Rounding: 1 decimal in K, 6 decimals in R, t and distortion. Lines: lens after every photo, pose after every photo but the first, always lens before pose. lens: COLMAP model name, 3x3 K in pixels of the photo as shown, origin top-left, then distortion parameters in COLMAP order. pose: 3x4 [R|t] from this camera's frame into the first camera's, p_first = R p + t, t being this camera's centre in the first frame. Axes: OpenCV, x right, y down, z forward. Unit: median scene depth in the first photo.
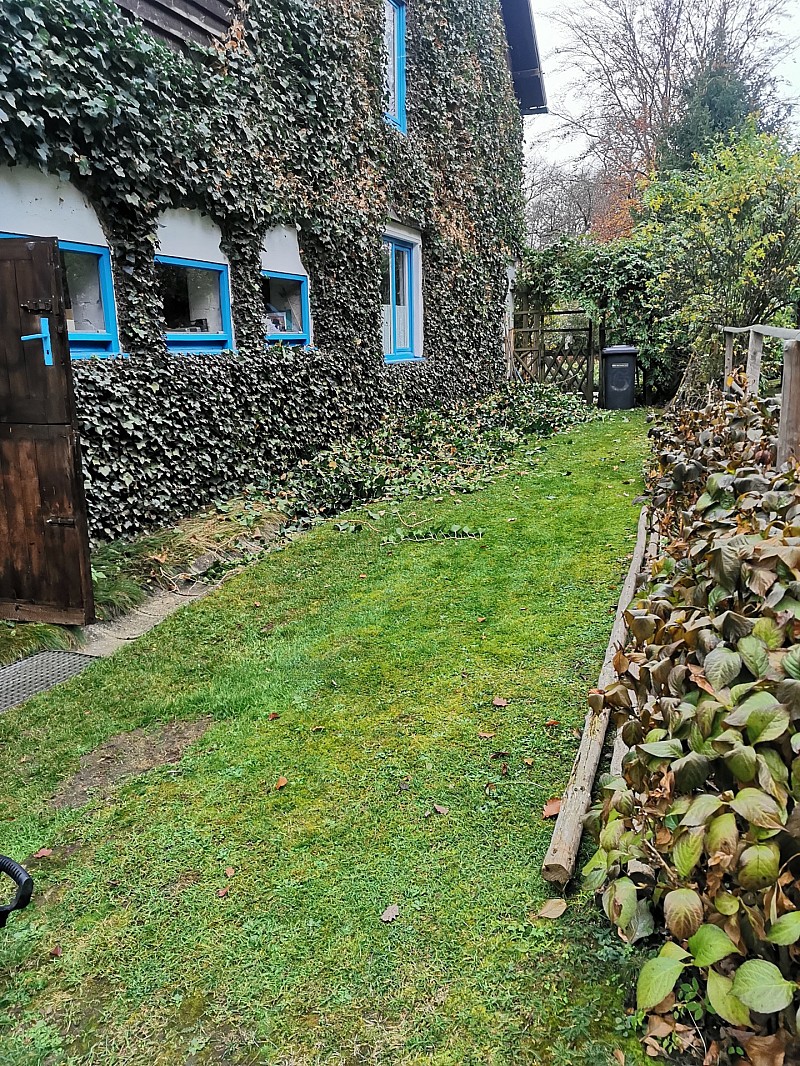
lens RADIAL K [[816.9, 0, 401.8], [0, 816.9, 527.7], [0, 0, 1]] dist [0.070862, -0.082448]
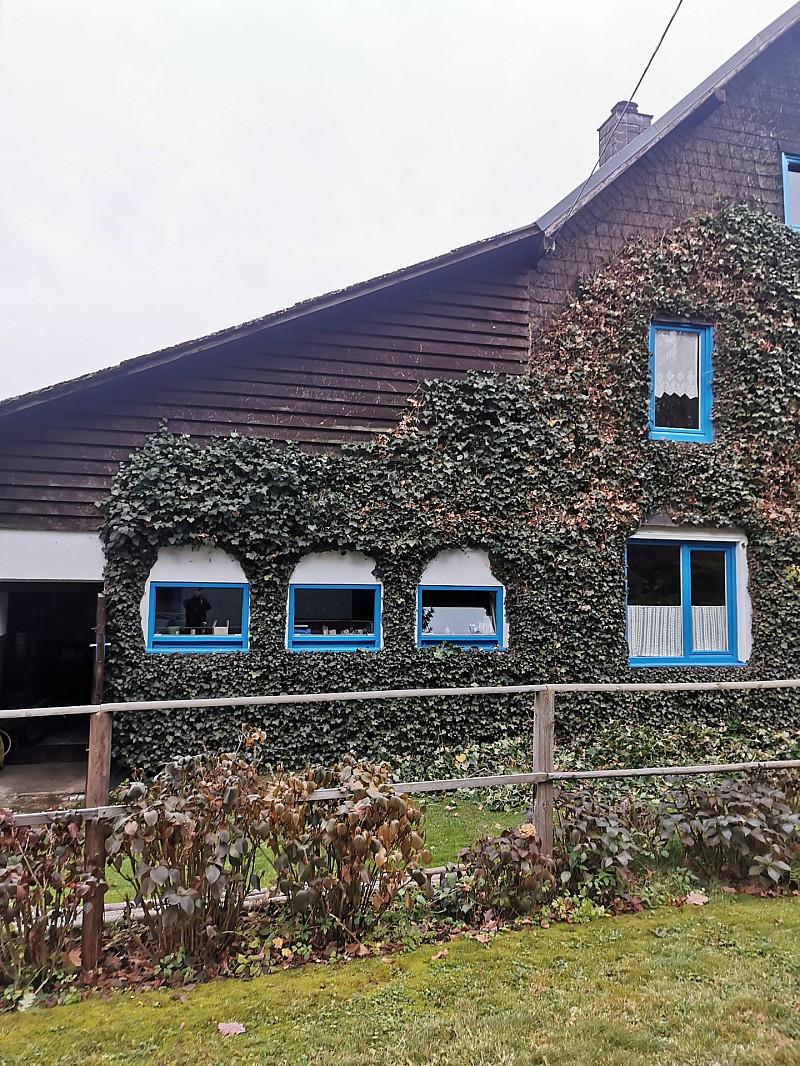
lens RADIAL K [[815.5, 0, 396.5], [0, 815.5, 529.1], [0, 0, 1]] dist [0.079462, -0.105411]
pose [[0.551905, -0.083049, -0.829761, 0.759601], [-0.197525, 0.953693, -0.226835, -0.095821], [0.810176, 0.289090, 0.509943, 0.276633]]
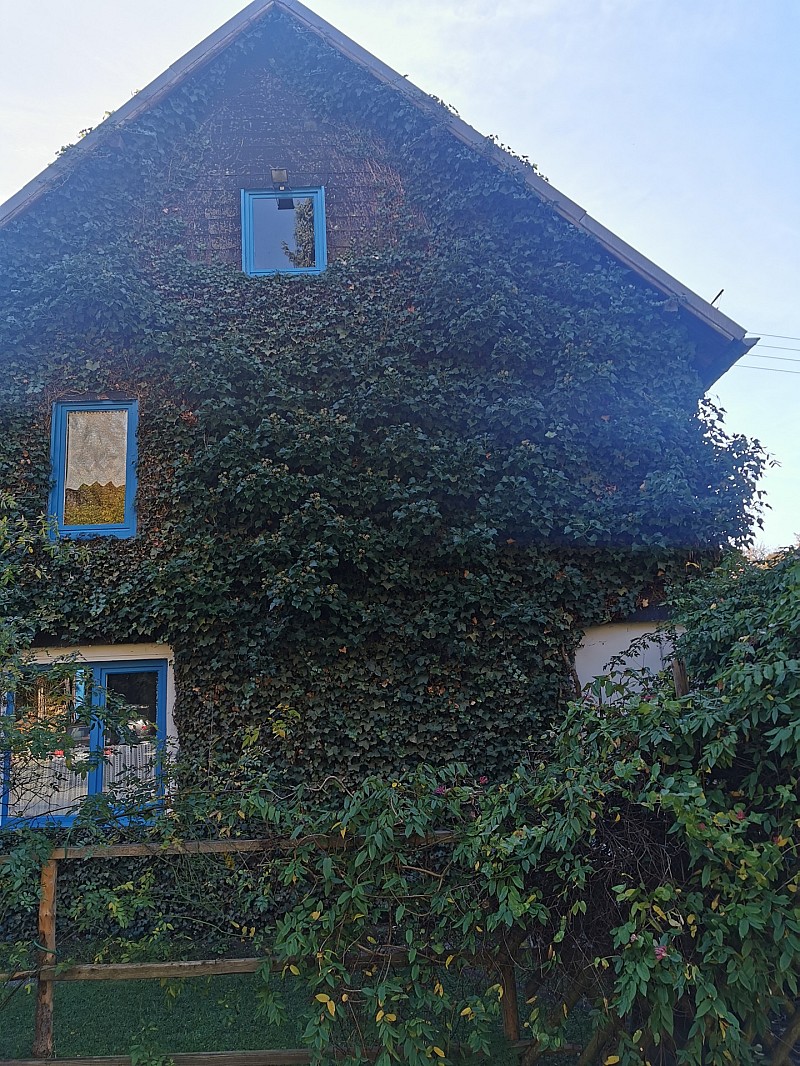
lens RADIAL K [[815.5, 0, 396.5], [0, 815.5, 529.1], [0, 0, 1]] dist [0.079462, -0.105411]
pose [[0.333238, -0.237366, -0.912475, 1.029512], [-0.176102, 0.935090, -0.307562, -0.350754], [0.926251, 0.263180, 0.269807, 1.274390]]
